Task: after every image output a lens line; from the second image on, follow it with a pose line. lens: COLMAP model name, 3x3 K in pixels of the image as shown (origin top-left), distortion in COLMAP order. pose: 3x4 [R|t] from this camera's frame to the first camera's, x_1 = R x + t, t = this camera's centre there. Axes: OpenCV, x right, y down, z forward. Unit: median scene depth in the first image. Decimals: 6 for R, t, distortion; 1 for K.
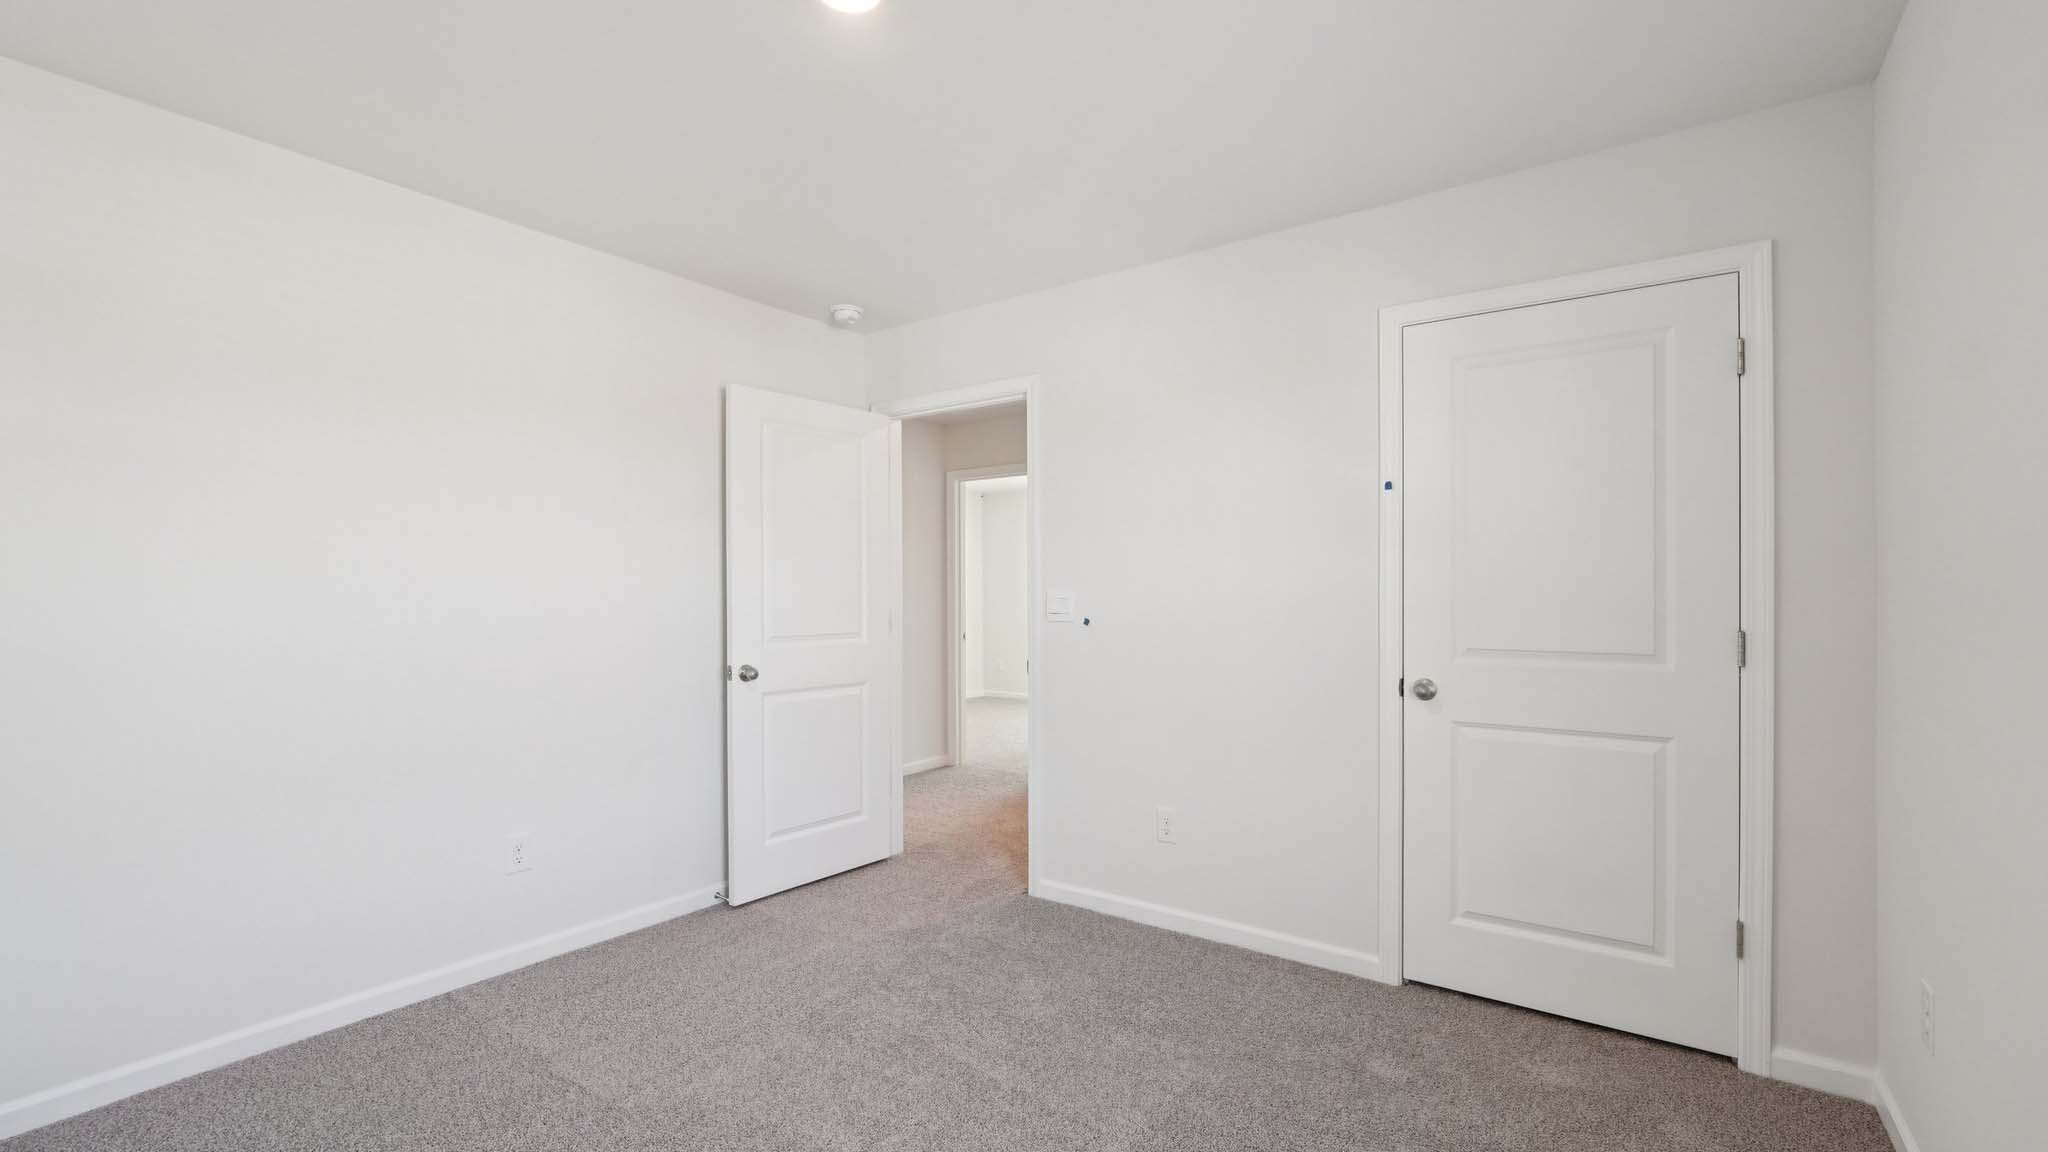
lens RADIAL K [[863.2, 0, 1015.4], [0, 863.2, 613.6], [0, 0, 1]] dist [-0.008590, 0.000147]
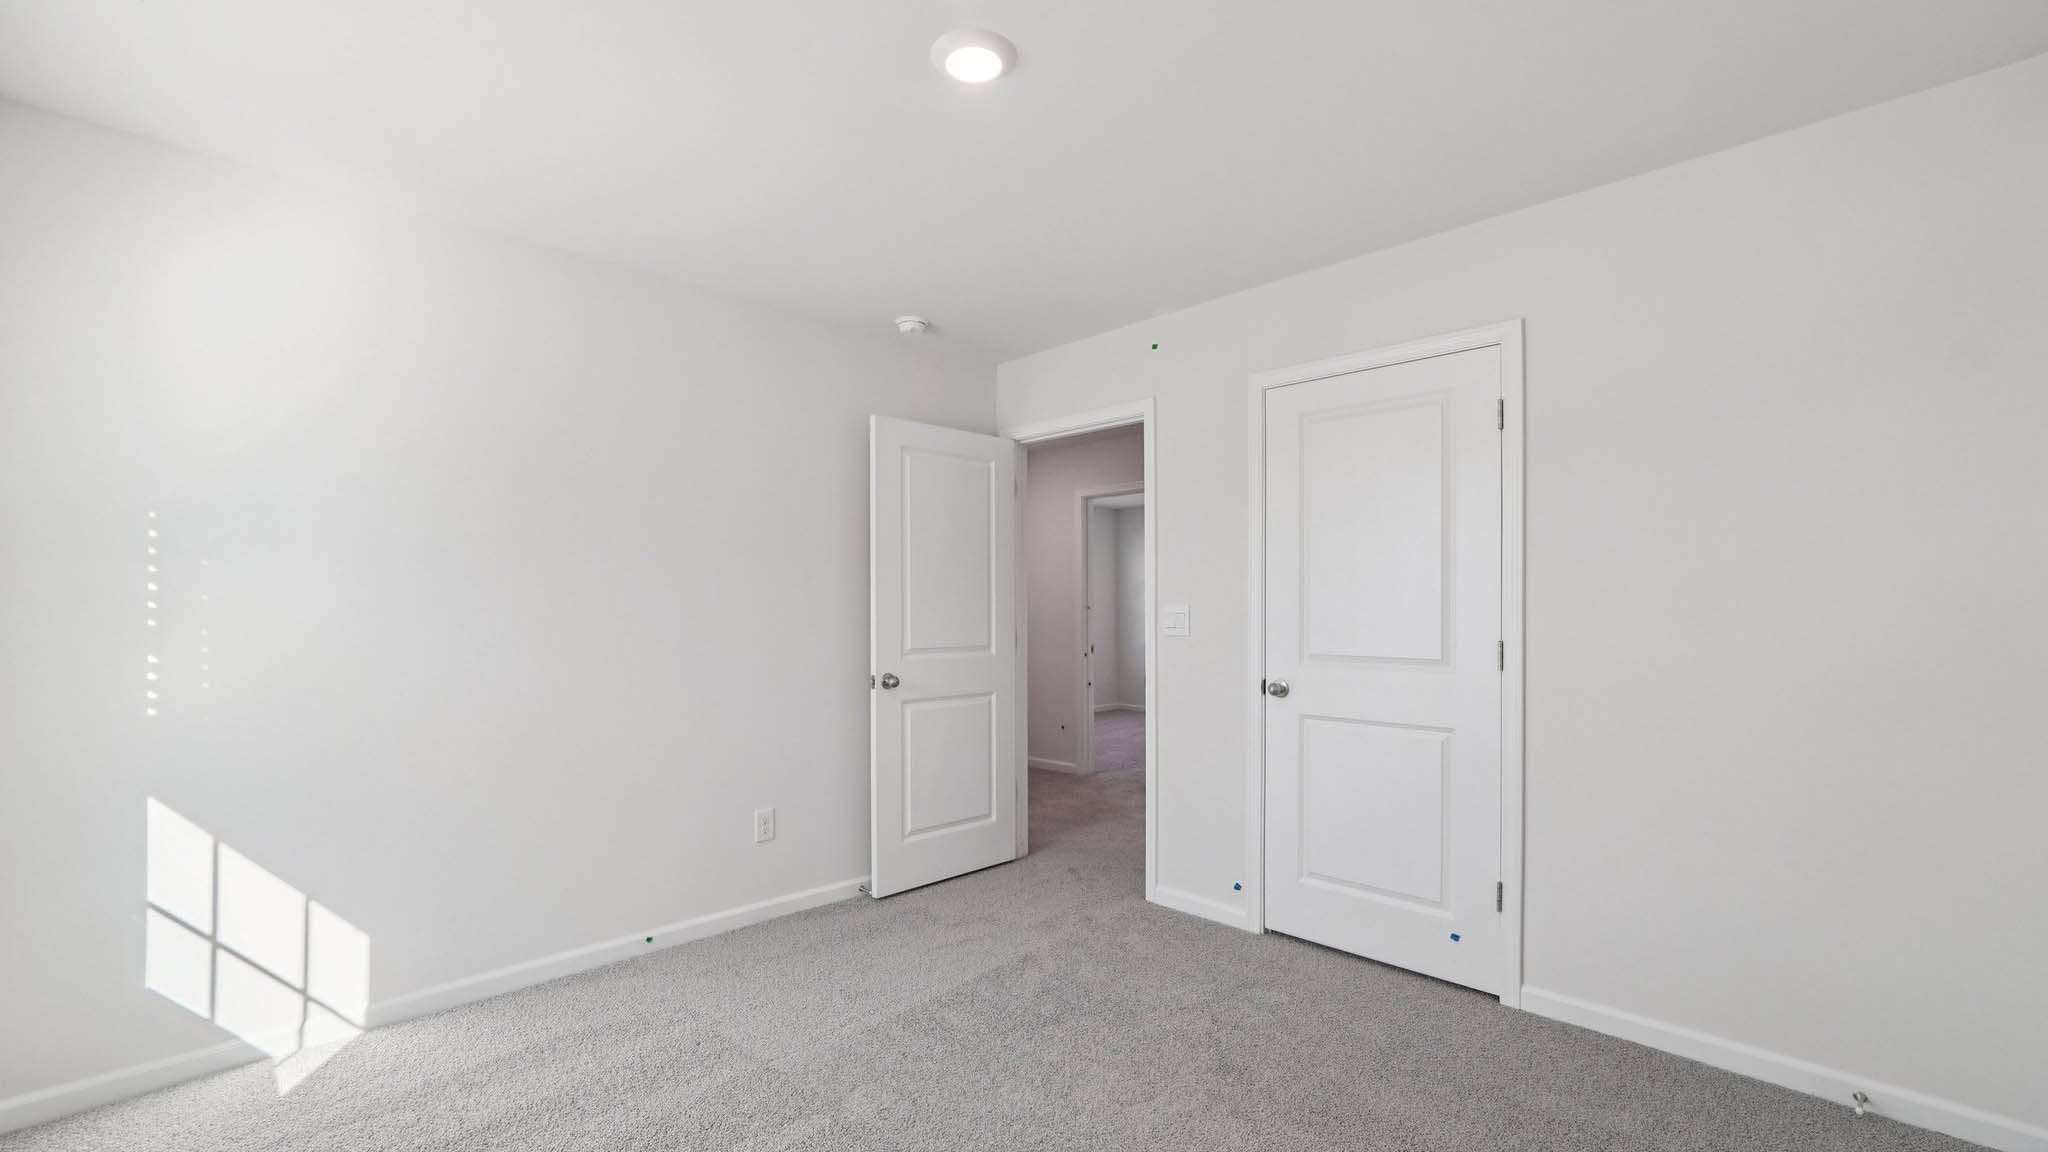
lens RADIAL K [[856.4, 0, 1033.3], [0, 856.4, 596.4], [0, 0, 1]] dist [-0.013558, -0.000153]
pose [[0.986891, -0.005964, -0.161280, 0.220925], [0.000354, 0.999394, -0.034794, 0.000515], [0.161390, 0.034281, 0.986295, -0.167673]]
